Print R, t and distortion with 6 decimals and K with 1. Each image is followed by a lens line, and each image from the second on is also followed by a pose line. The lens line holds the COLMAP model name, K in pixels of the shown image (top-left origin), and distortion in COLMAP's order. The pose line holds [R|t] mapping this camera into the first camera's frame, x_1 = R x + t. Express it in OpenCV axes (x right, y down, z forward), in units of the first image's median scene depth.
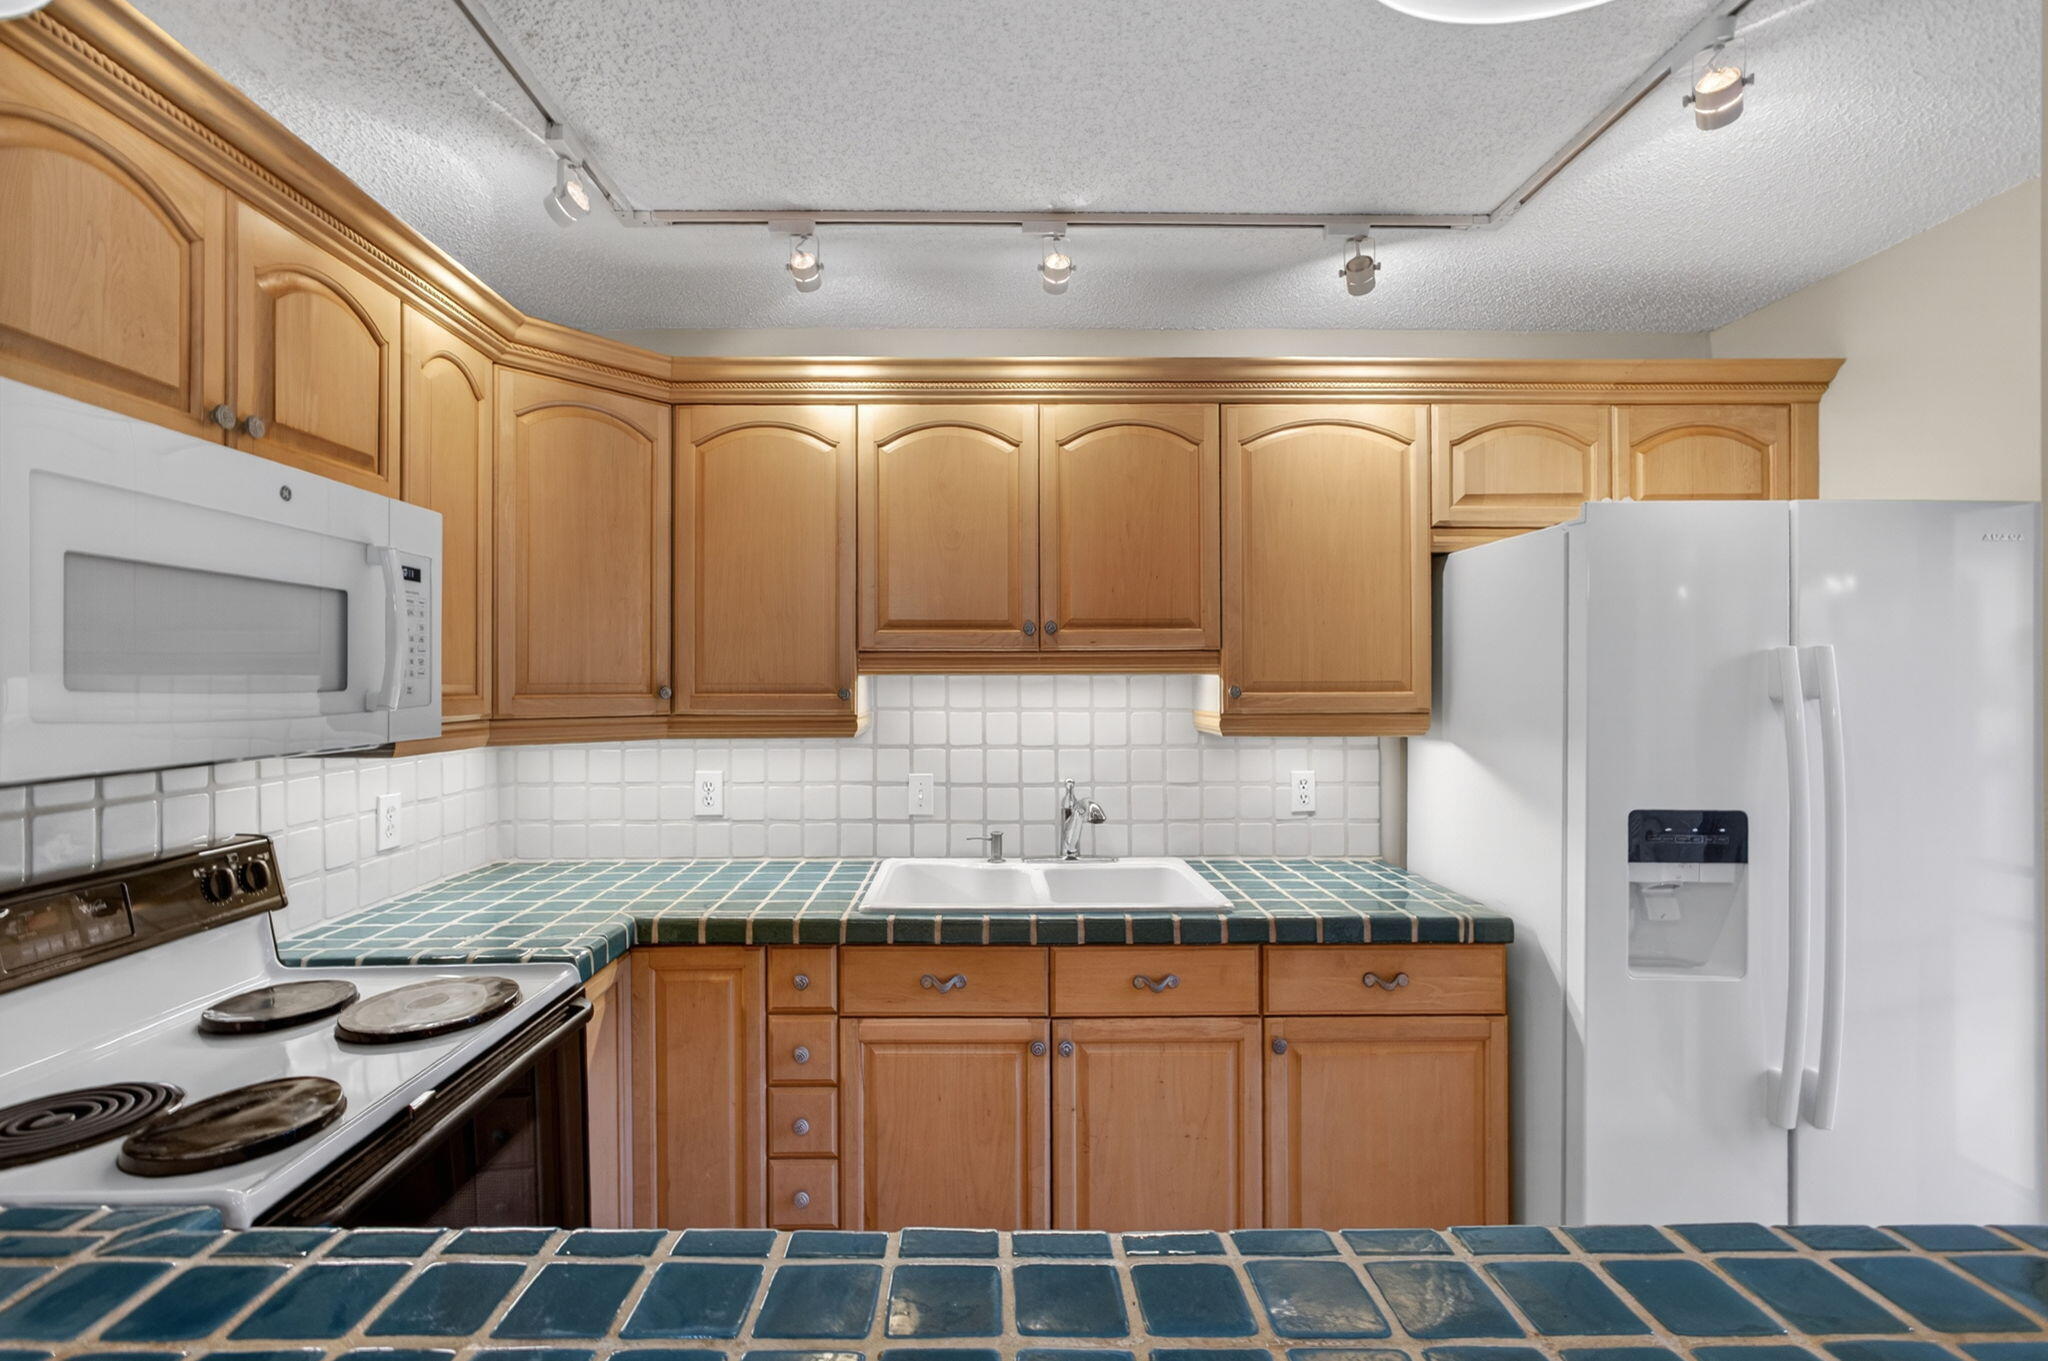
lens RADIAL K [[977.1, 0, 998.4], [0, 977.1, 677.6], [0, 0, 1]] dist [0.019950, 0.000071]
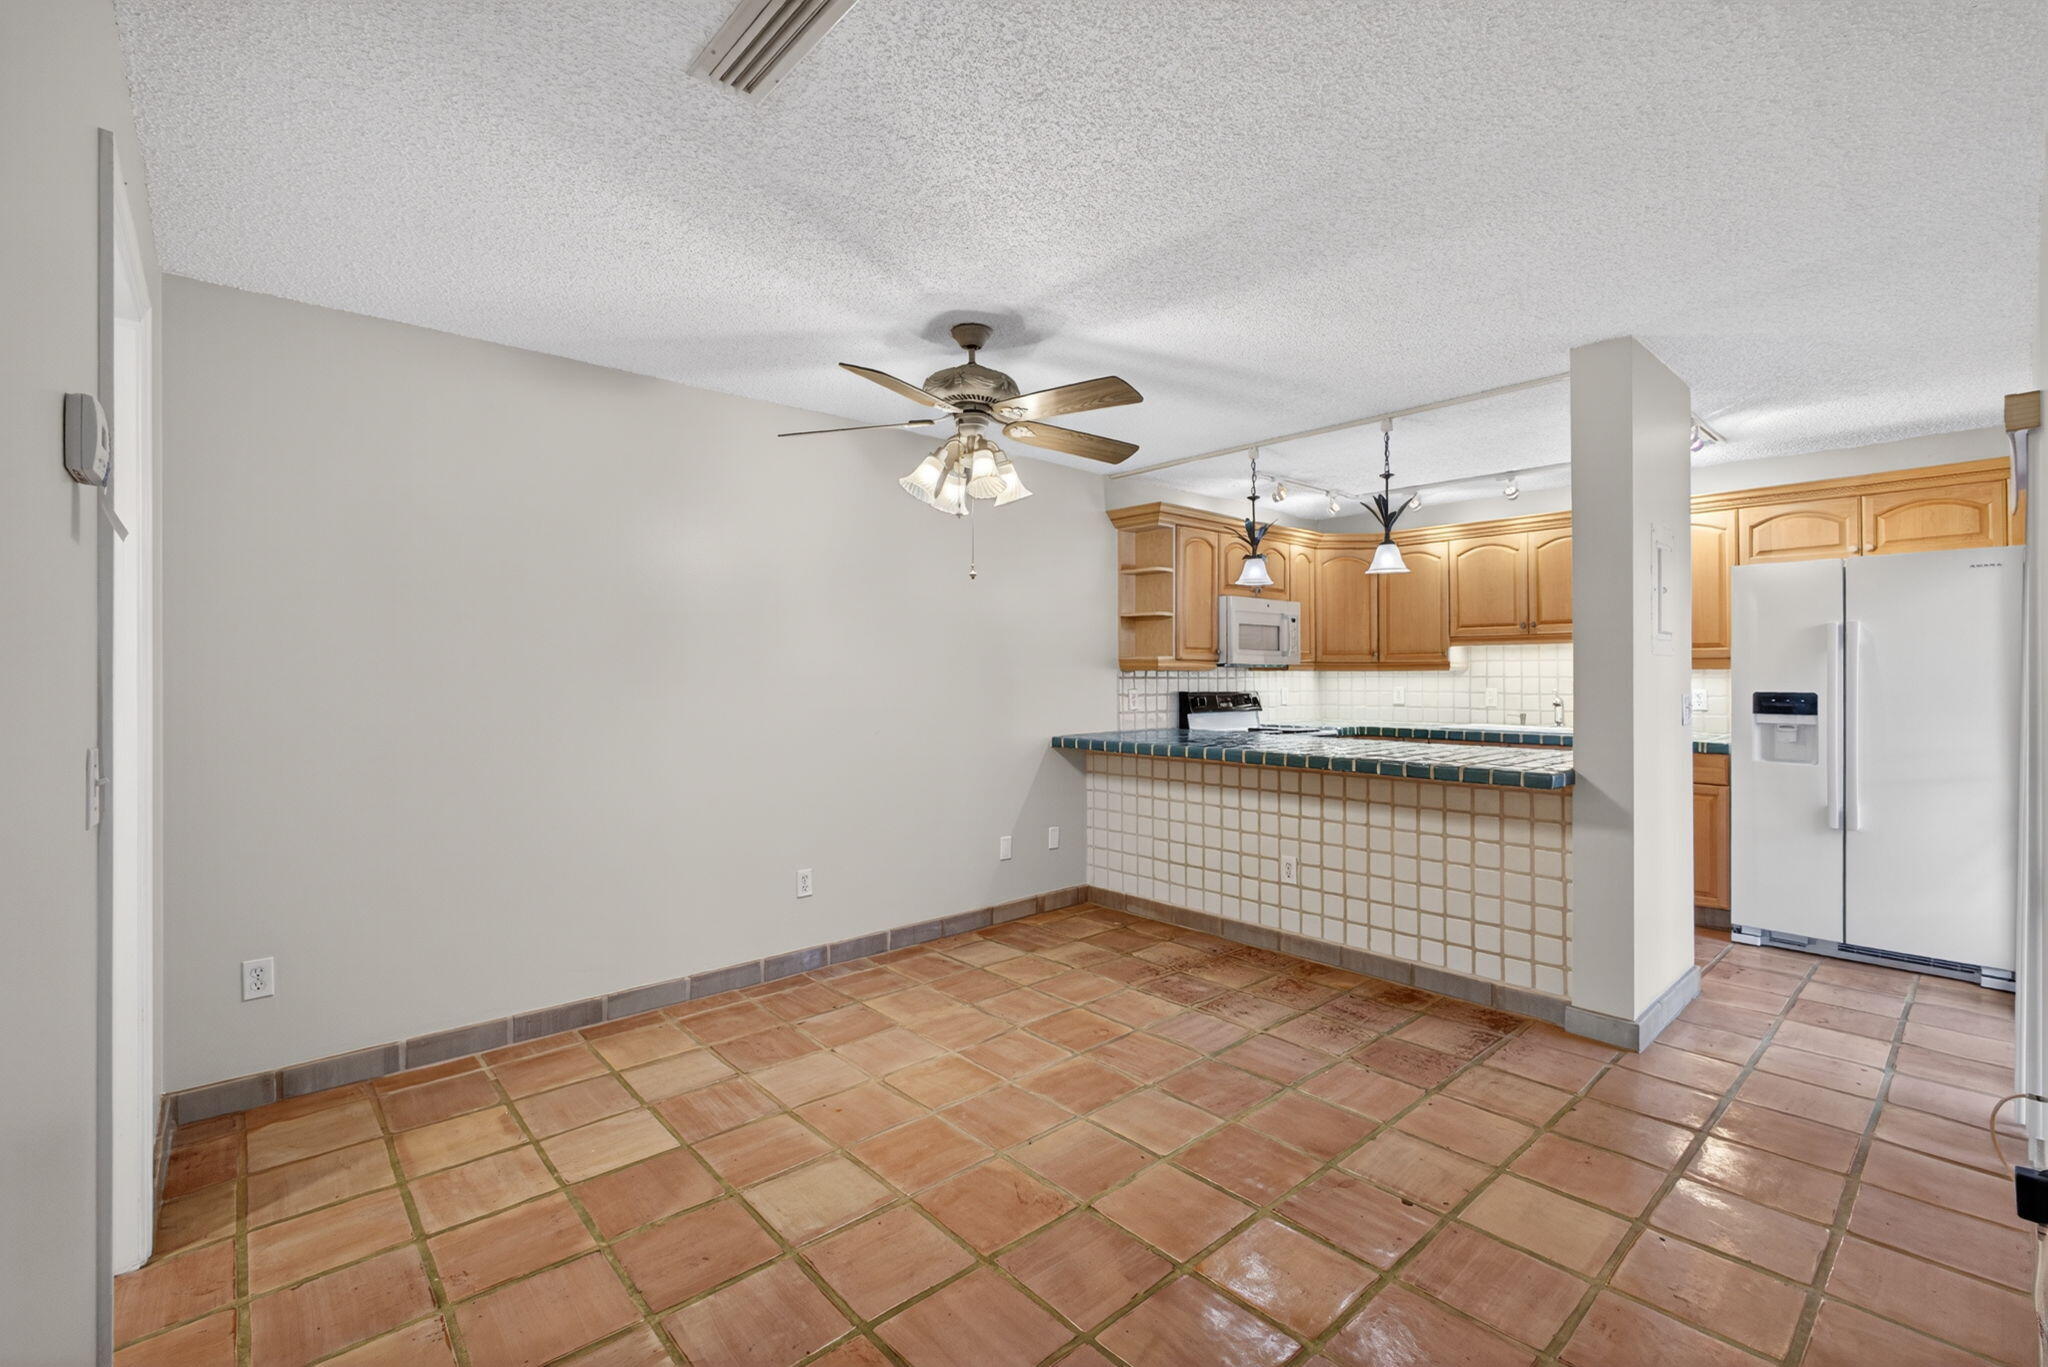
lens RADIAL K [[888.1, 0, 976.9], [0, 888.1, 678.5], [0, 0, 1]] dist [-0.000659, 0.000068]
pose [[0.642407, 0.003143, -0.766357, 0.849660], [0.005243, 0.999950, 0.008496, 0.056481], [0.766346, -0.009476, 0.642359, -1.457483]]
